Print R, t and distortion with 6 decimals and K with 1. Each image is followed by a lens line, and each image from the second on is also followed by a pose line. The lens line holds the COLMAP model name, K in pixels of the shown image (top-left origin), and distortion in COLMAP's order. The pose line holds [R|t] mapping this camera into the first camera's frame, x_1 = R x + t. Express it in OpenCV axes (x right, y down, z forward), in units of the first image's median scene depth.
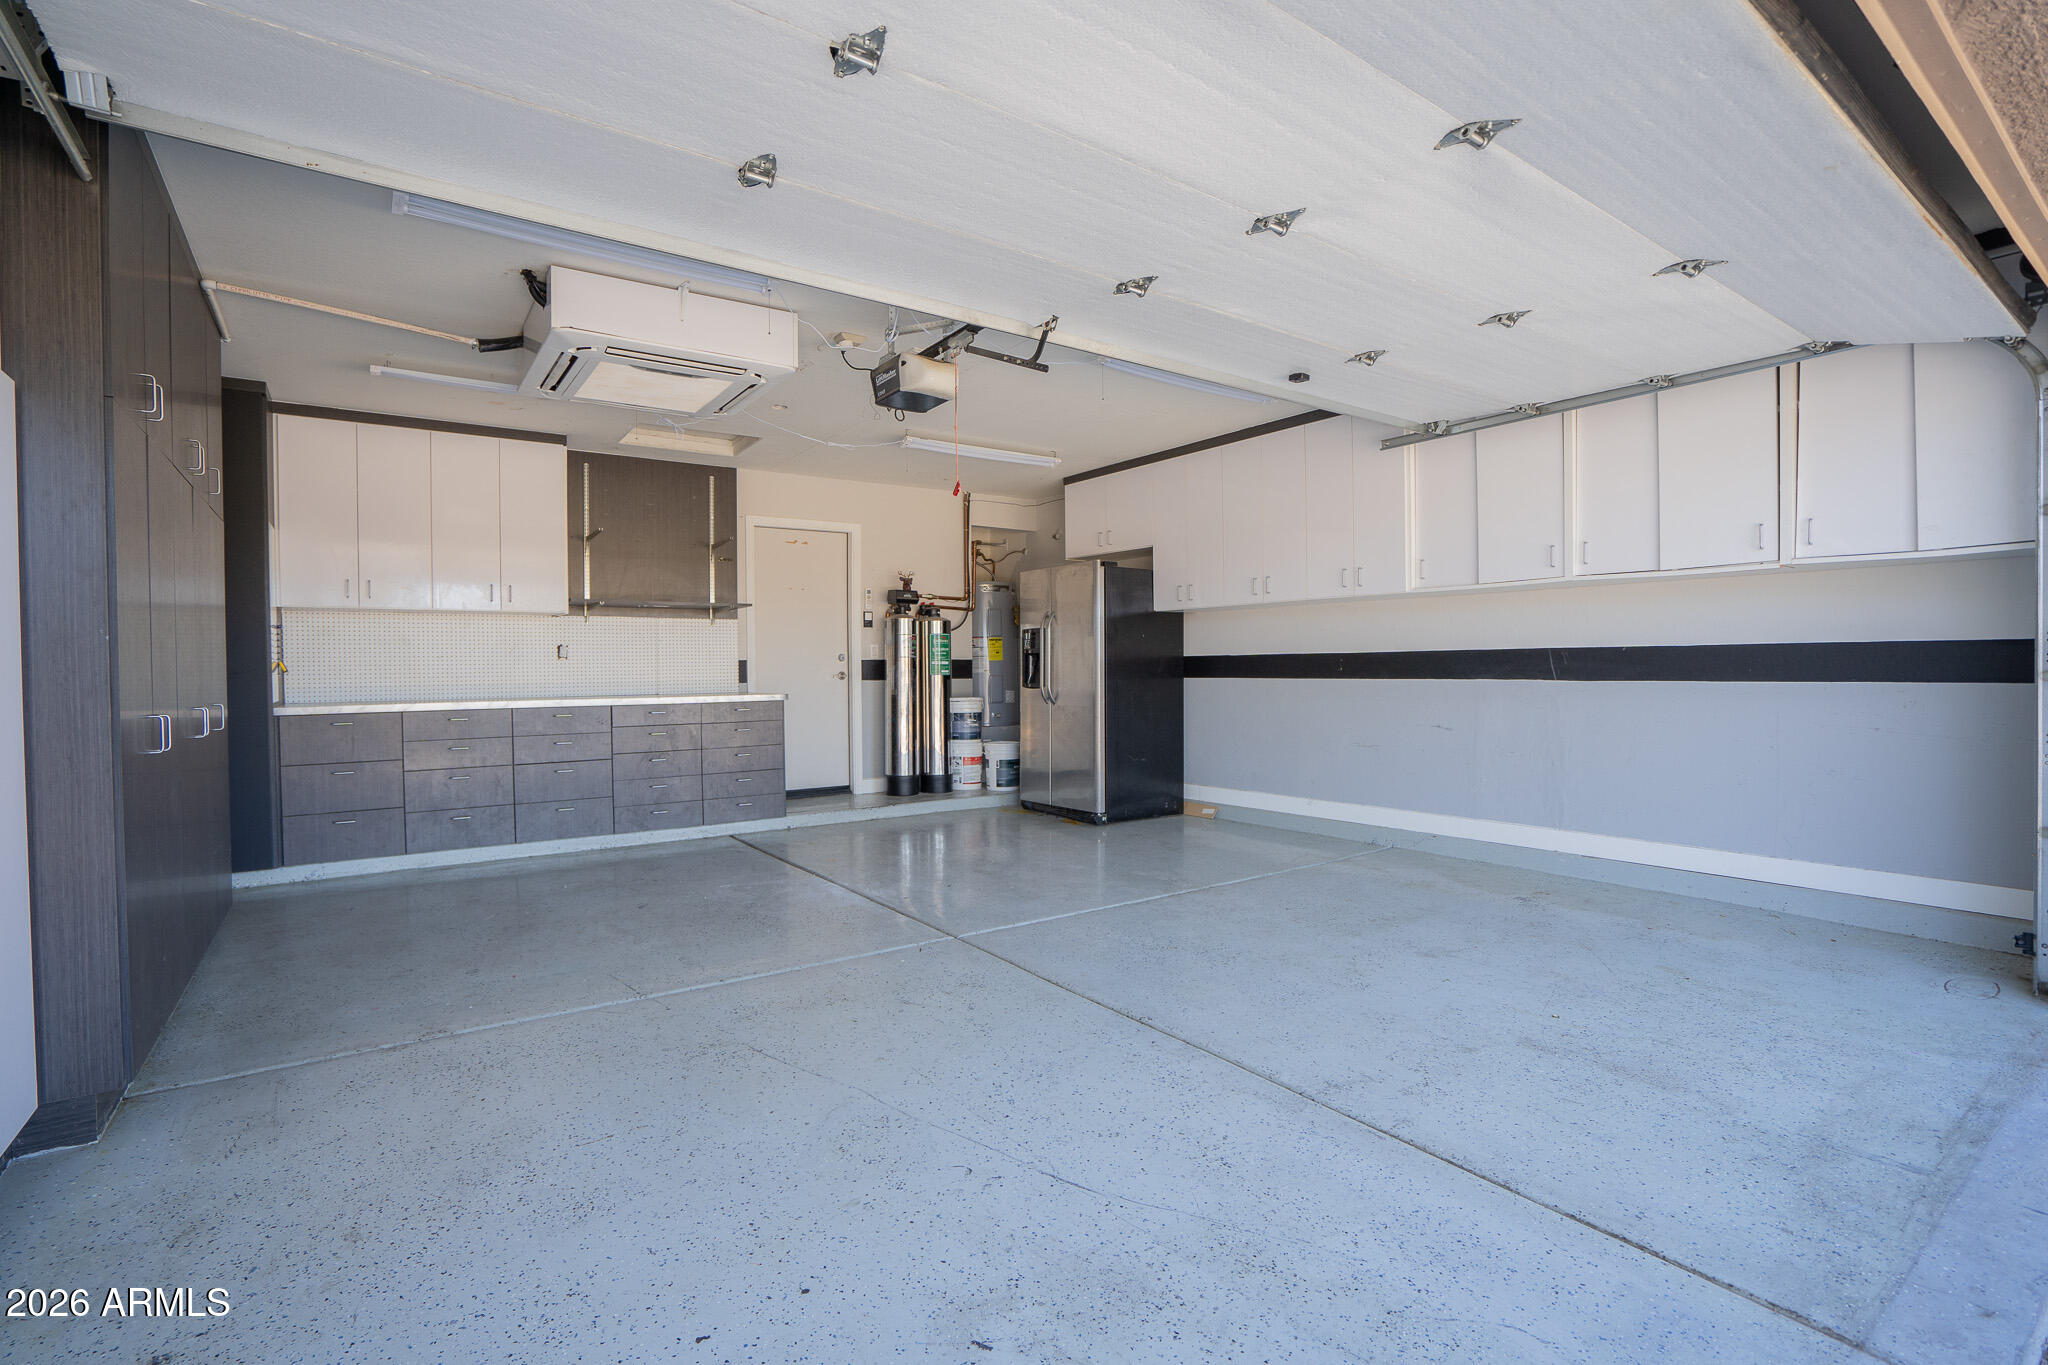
lens RADIAL K [[947.8, 0, 1006.7], [0, 947.8, 682.1], [0, 0, 1]] dist [-0.062204, 0.025194]
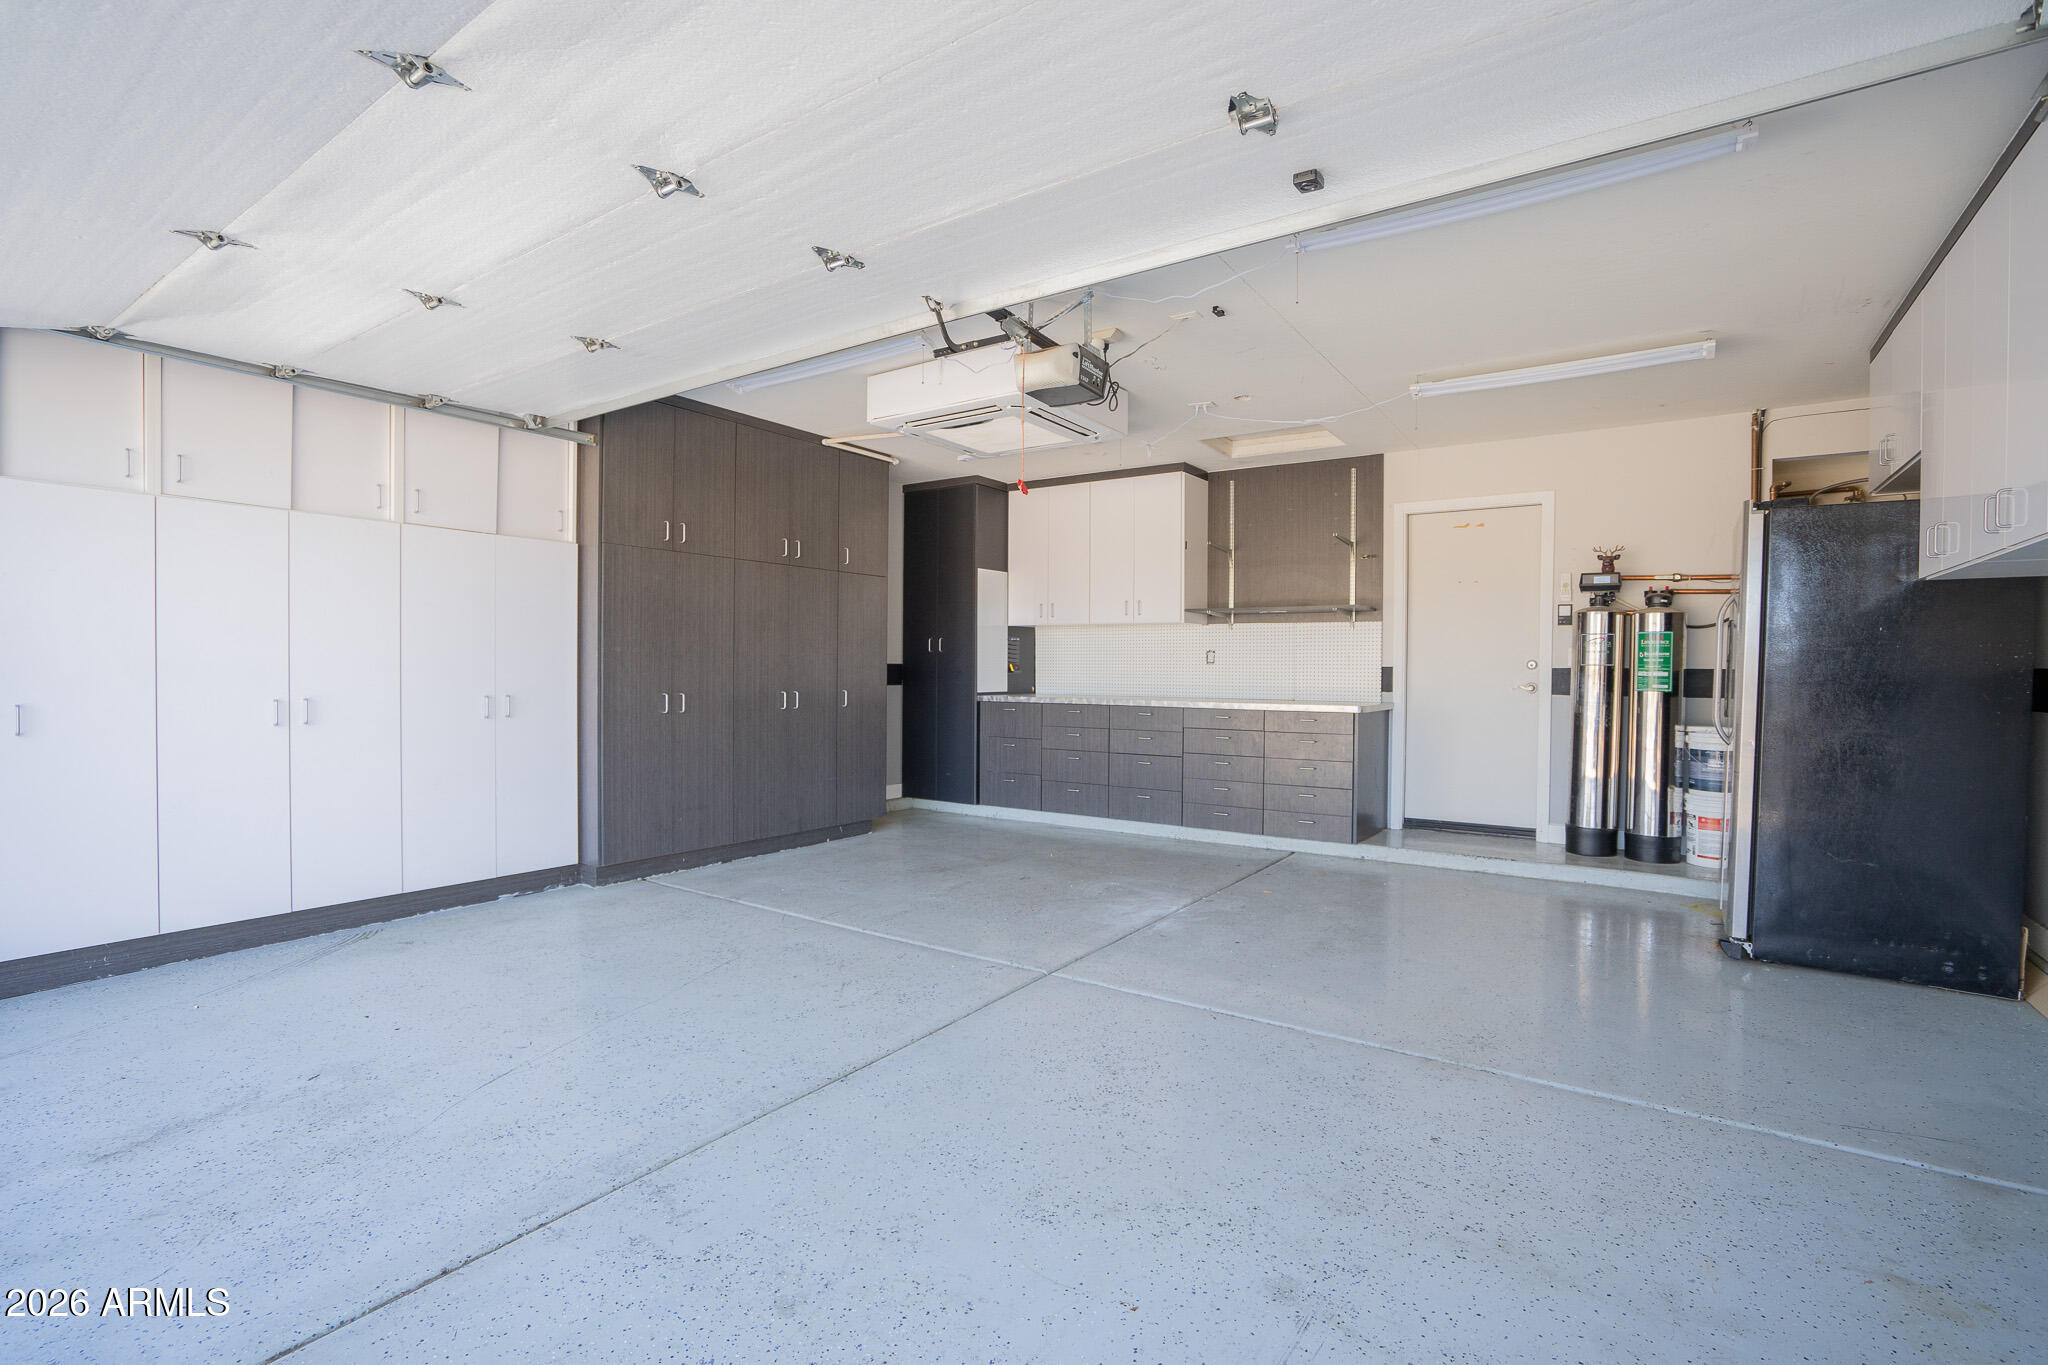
lens RADIAL K [[947.8, 0, 1006.7], [0, 947.8, 682.1], [0, 0, 1]] dist [-0.062204, 0.025194]
pose [[0.338672, 0.026387, -0.940534, 0.442747], [-0.025568, 0.999496, 0.018834, -0.016397], [0.940557, 0.017669, 0.339176, 0.362431]]
